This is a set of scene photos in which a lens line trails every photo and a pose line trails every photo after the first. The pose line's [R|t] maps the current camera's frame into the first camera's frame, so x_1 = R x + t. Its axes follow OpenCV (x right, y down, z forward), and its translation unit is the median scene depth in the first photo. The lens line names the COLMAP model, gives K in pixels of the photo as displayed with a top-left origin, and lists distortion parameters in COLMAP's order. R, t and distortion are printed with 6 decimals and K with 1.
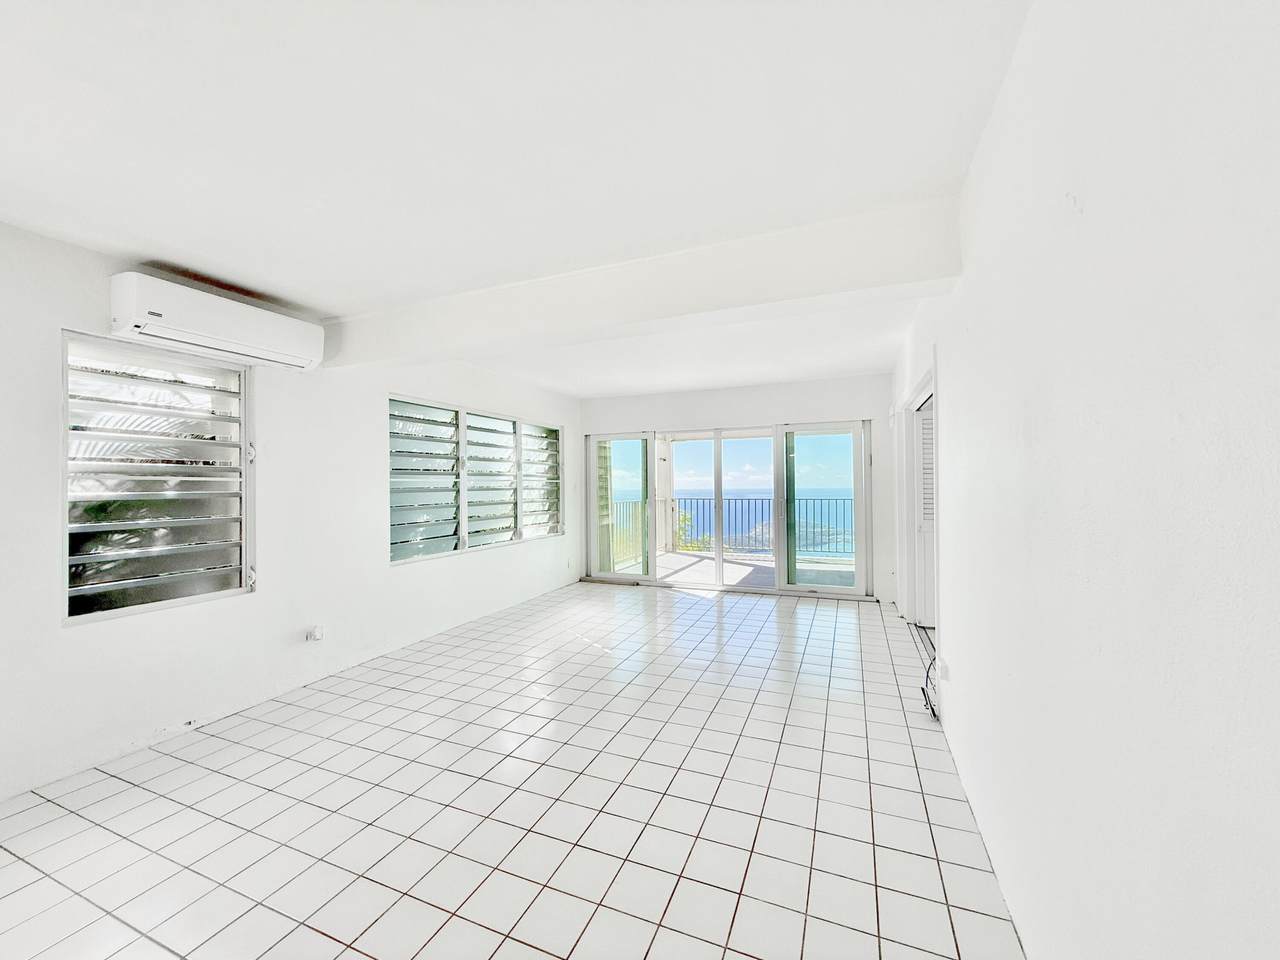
lens RADIAL K [[516.6, 0, 640.0], [0, 516.6, 480.0], [0, 0, 1]] dist [-0.000329, -0.000008]
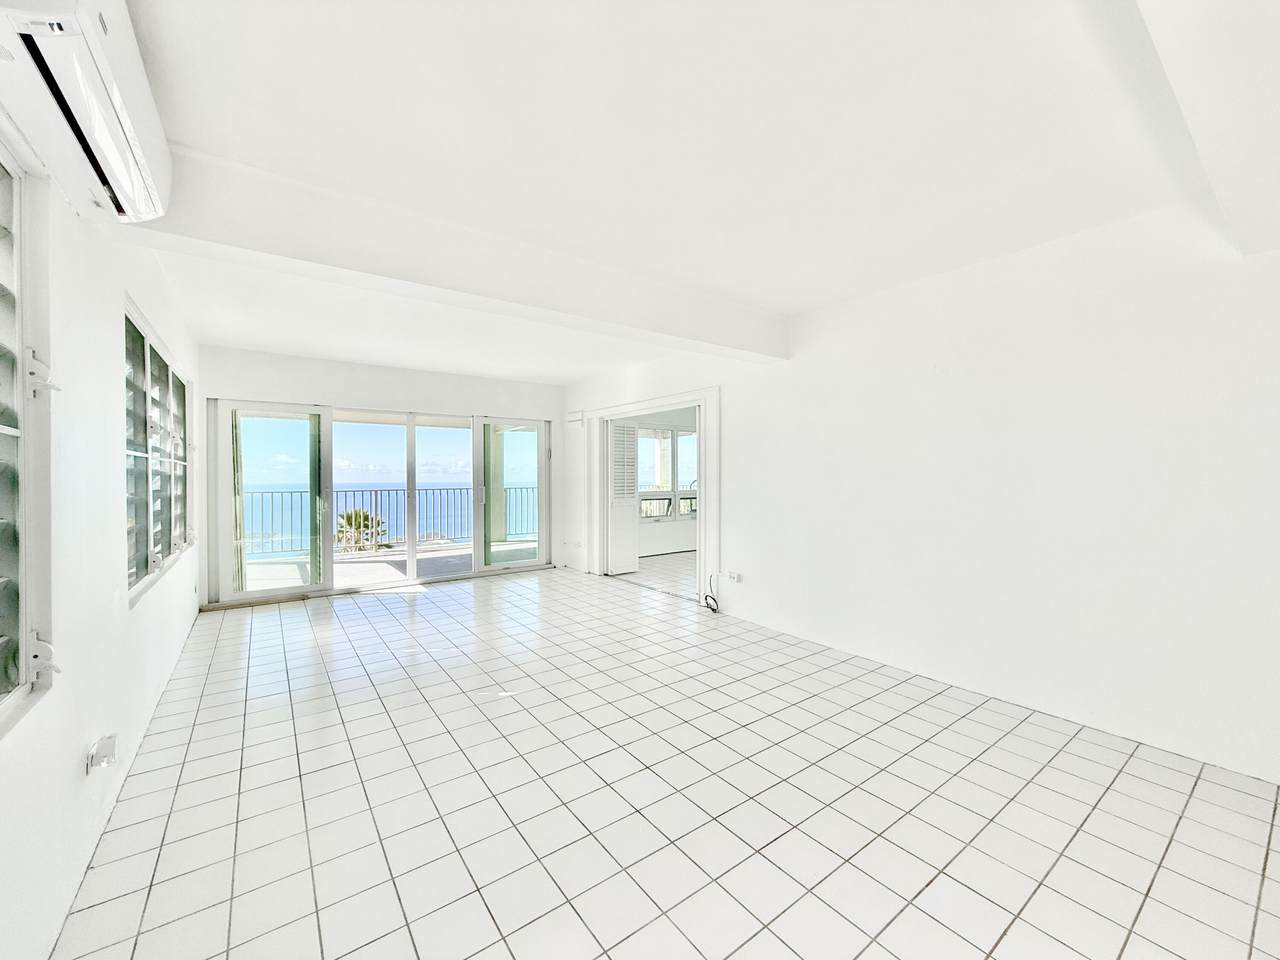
lens RADIAL K [[516.6, 0, 640.0], [0, 516.6, 480.0], [0, 0, 1]] dist [-0.000329, -0.000008]
pose [[0.502661, 0.001840, 0.864481, -0.481342], [-0.009935, 0.999944, 0.003648, 0.016107], [-0.864426, -0.010423, 0.502652, 0.183883]]
